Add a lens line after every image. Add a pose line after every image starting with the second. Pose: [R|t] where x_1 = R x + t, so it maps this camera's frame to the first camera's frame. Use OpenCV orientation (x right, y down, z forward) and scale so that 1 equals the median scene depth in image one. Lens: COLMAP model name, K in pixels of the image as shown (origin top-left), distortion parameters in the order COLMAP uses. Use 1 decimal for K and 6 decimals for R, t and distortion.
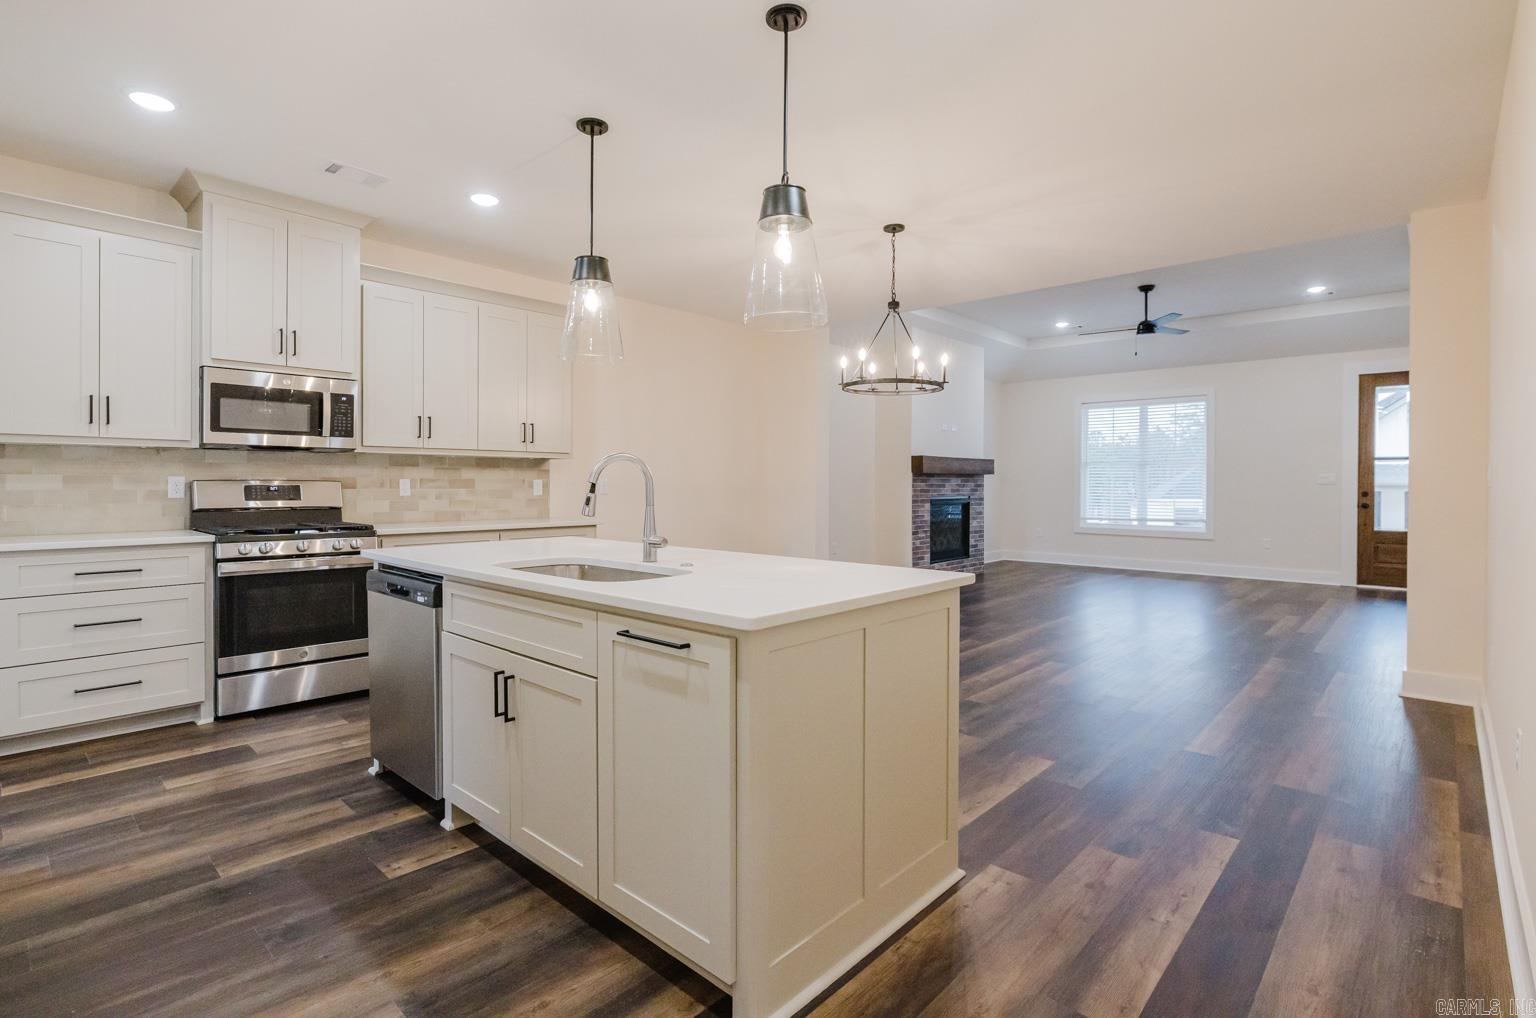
lens RADIAL K [[727.6, 0, 747.3], [0, 727.6, 490.6], [0, 0, 1]] dist [-0.006060, 0.000427]
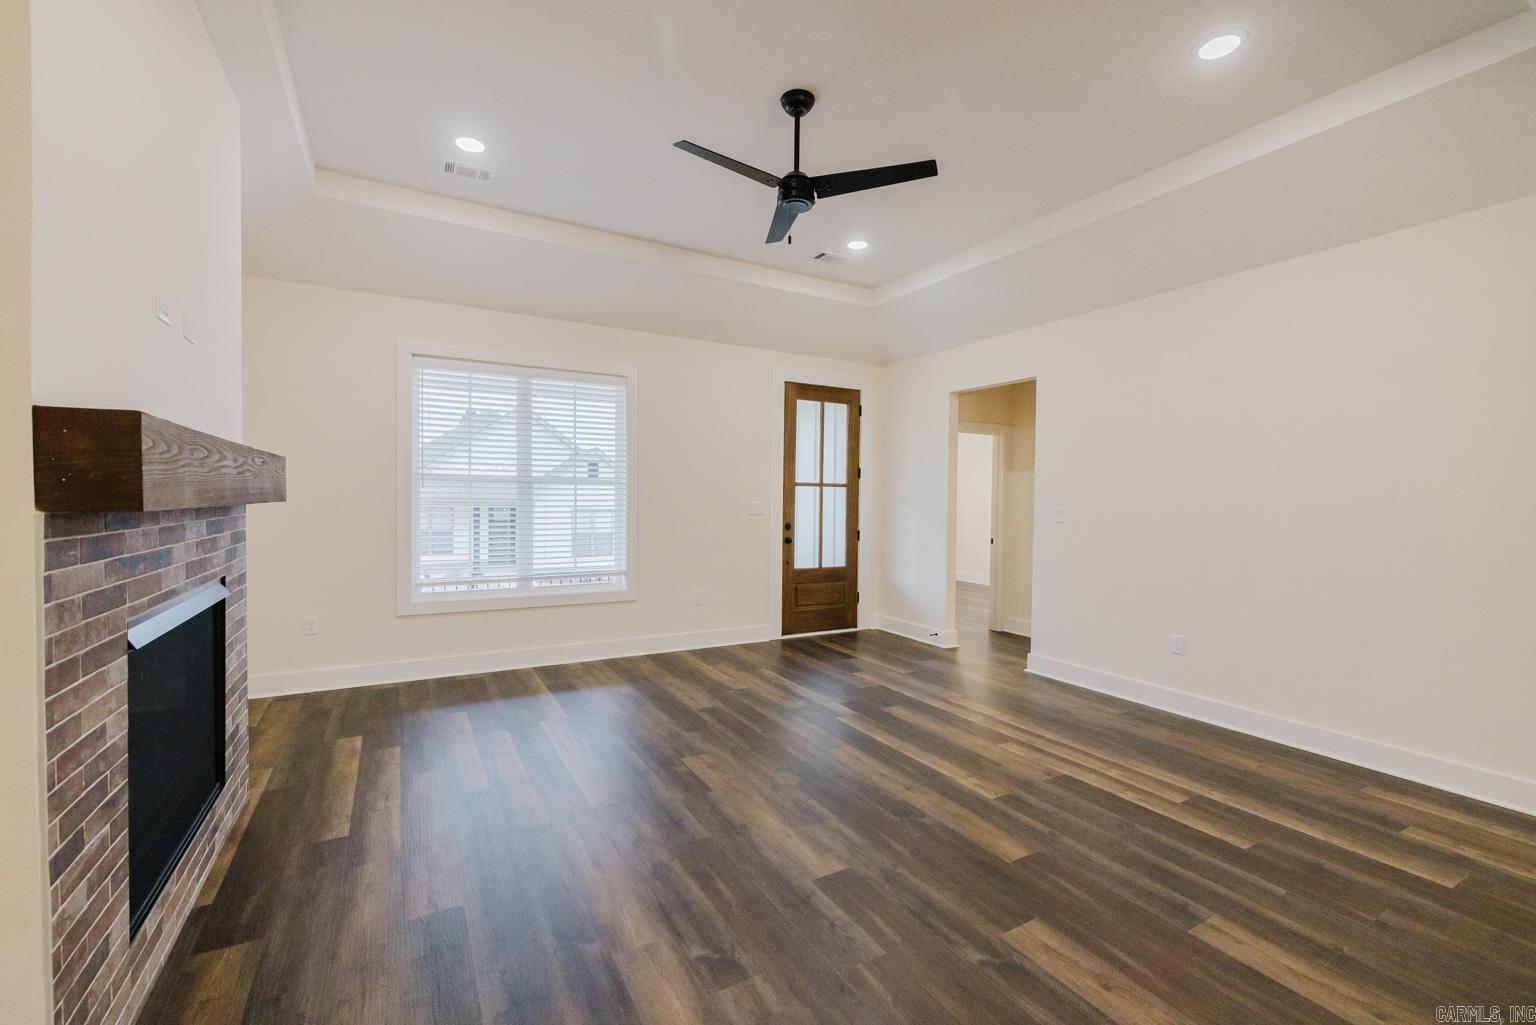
lens RADIAL K [[644.6, 0, 767.0], [0, 644.6, 515.6], [0, 0, 1]] dist [0.001028, 0.000131]
pose [[0.291914, -0.024356, 0.956134, 0.137256], [-0.001824, 0.999660, 0.026022, -0.027325], [-0.956443, -0.009340, 0.291770, 0.811125]]
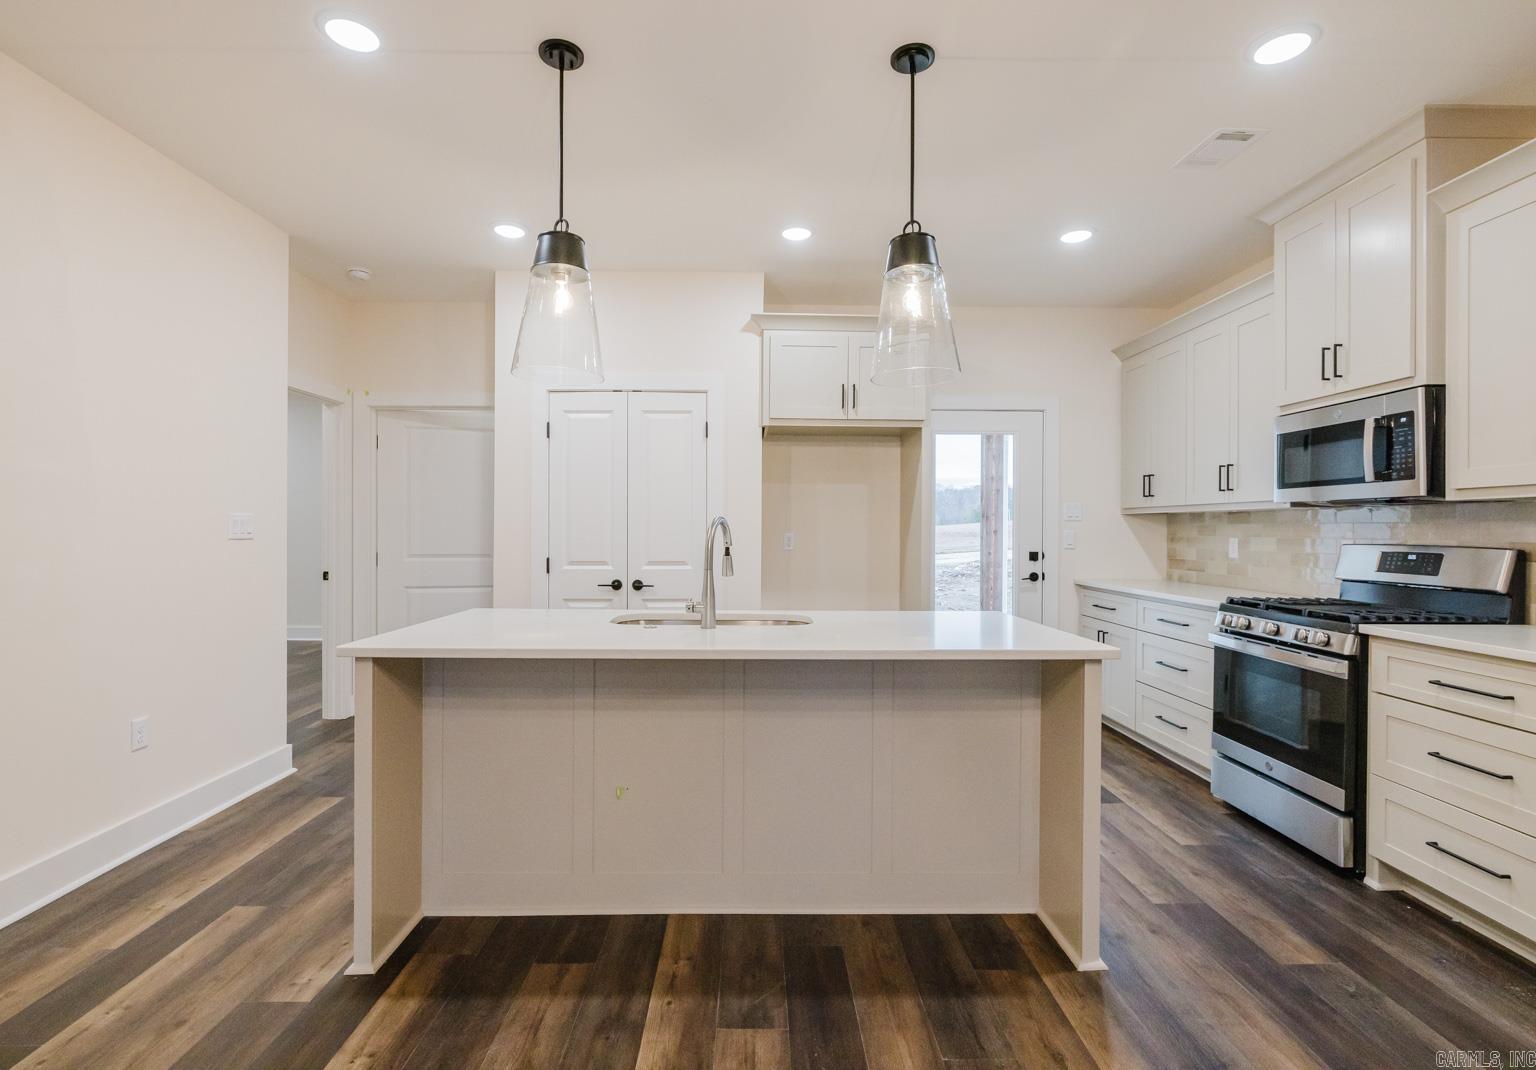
lens RADIAL K [[723.7, 0, 765.6], [0, 723.7, 533.2], [0, 0, 1]] dist [-0.007709, 0.001299]
pose [[-0.710629, -0.004843, -0.703550, 0.147249], [-0.014969, 0.999854, 0.008237, -0.011291], [0.703407, 0.016385, -0.710598, 0.525067]]
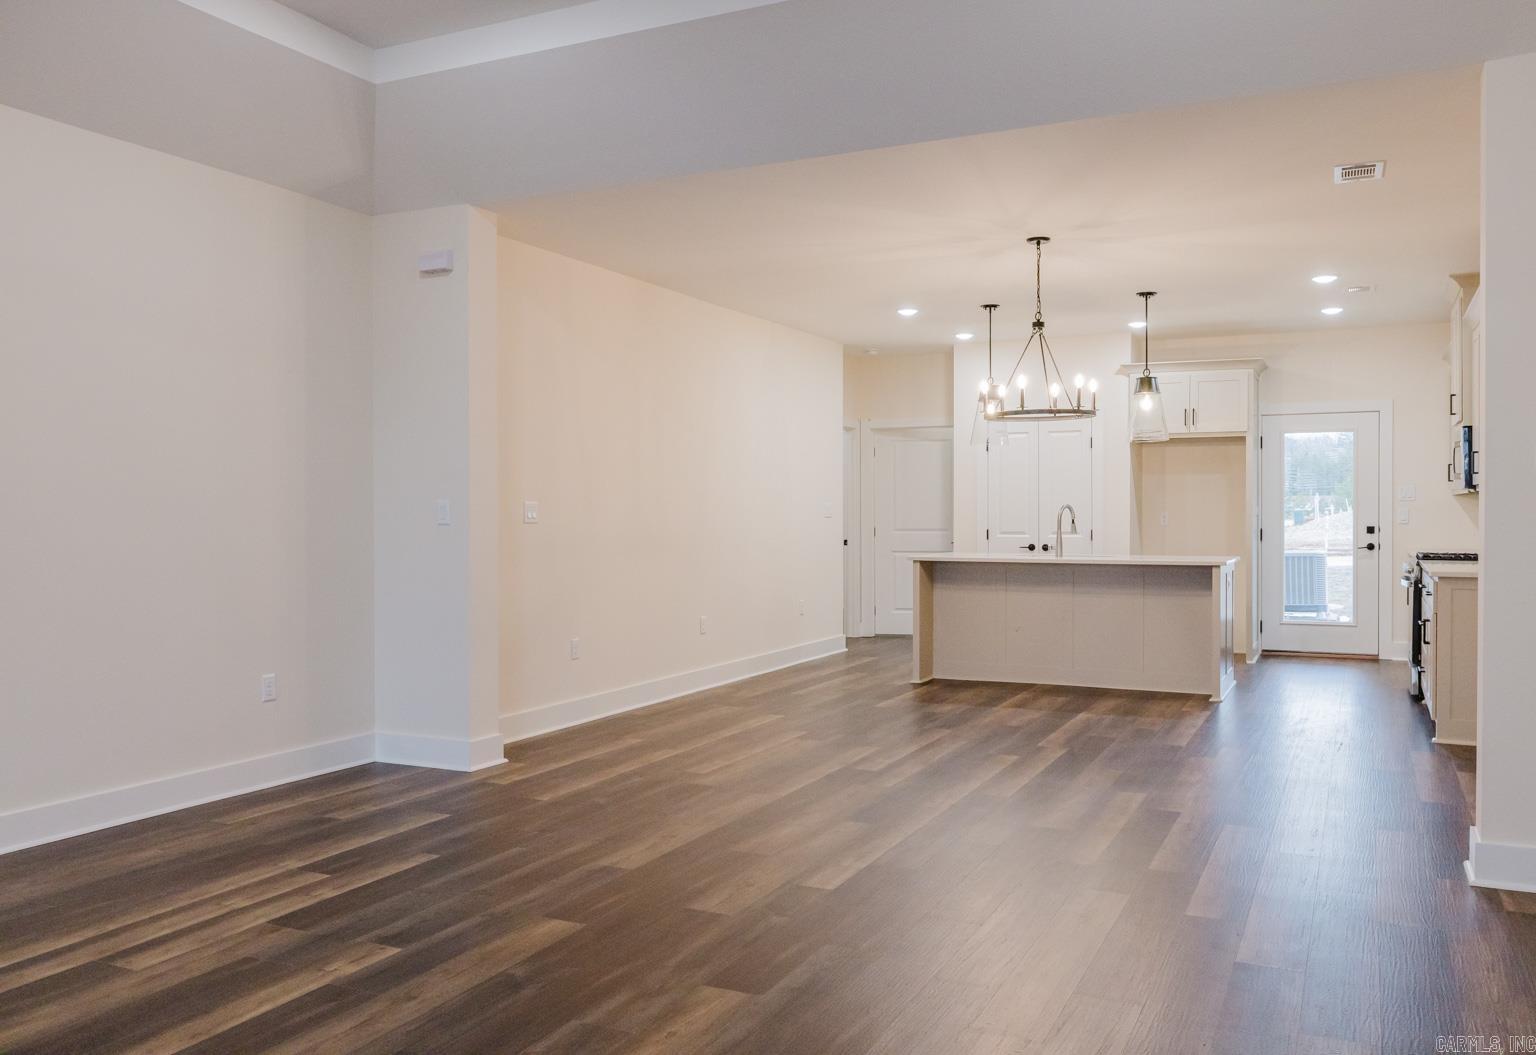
lens RADIAL K [[1237.0, 0, 781.1], [0, 1237.0, 517.6], [0, 0, 1]] dist [0.002563, -0.017938]
pose [[-0.950671, -0.000098, -0.310202, 0.512365], [-0.004831, 0.999883, 0.014491, -0.018193], [0.310165, 0.015275, -0.950560, 1.232684]]
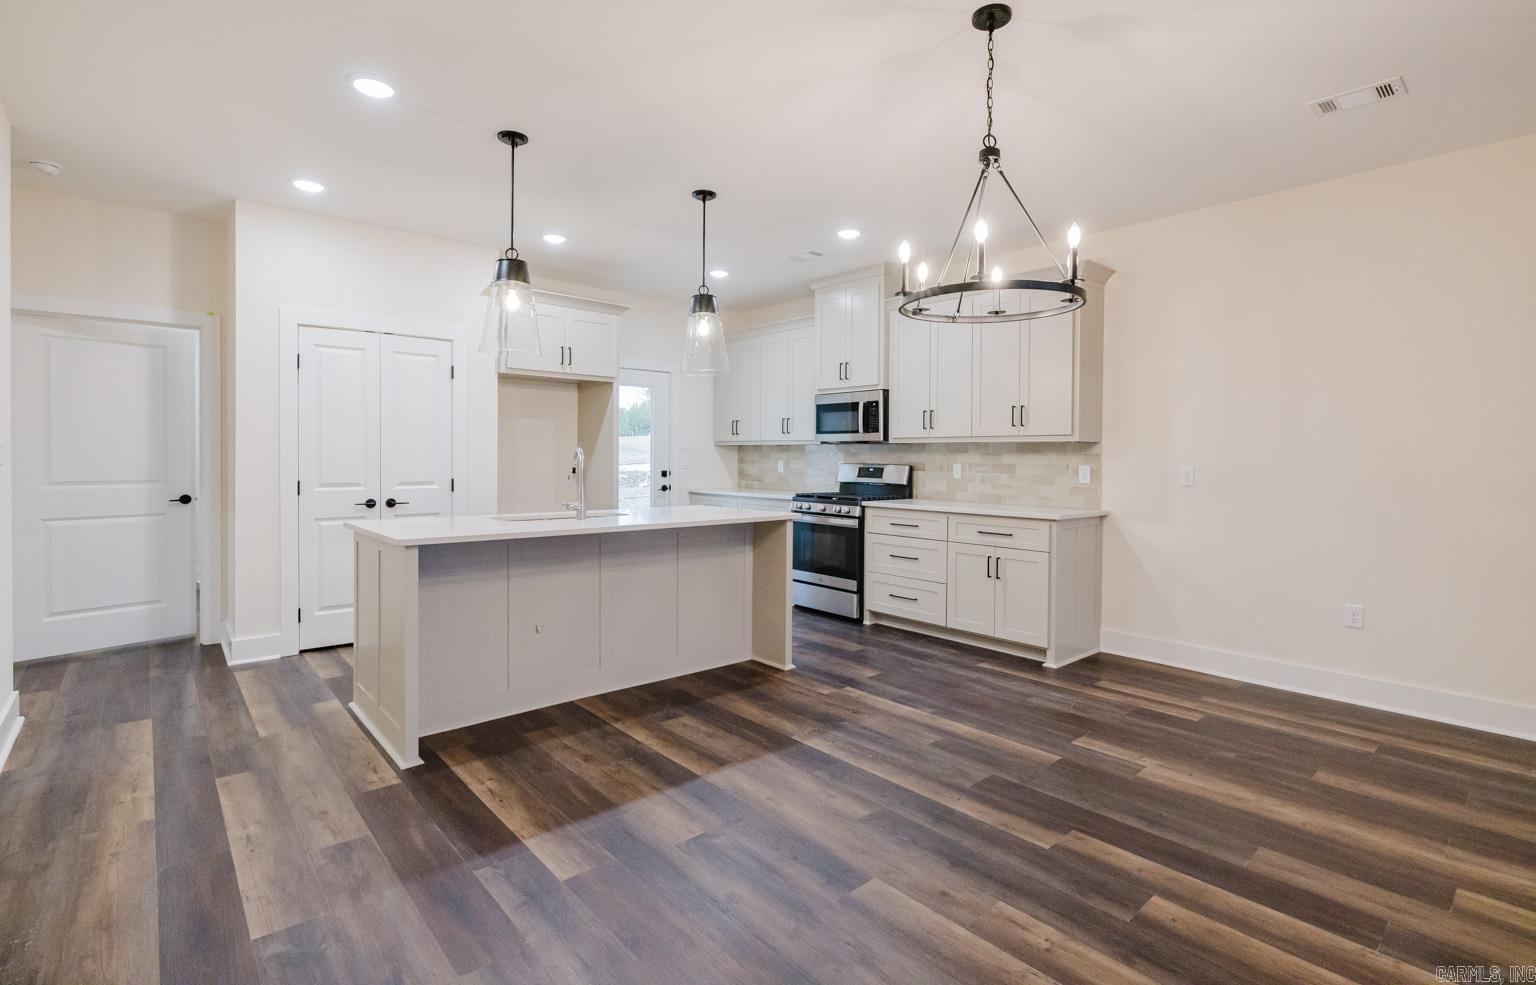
lens RADIAL K [[716.4, 0, 778.5], [0, 716.4, 467.6], [0, 0, 1]] dist [-0.013583, 0.003655]
pose [[-0.076656, 0.010799, -0.996999, 0.395758], [-0.018344, 0.999757, 0.012239, -0.010621], [0.996889, 0.019227, -0.076439, 0.459954]]
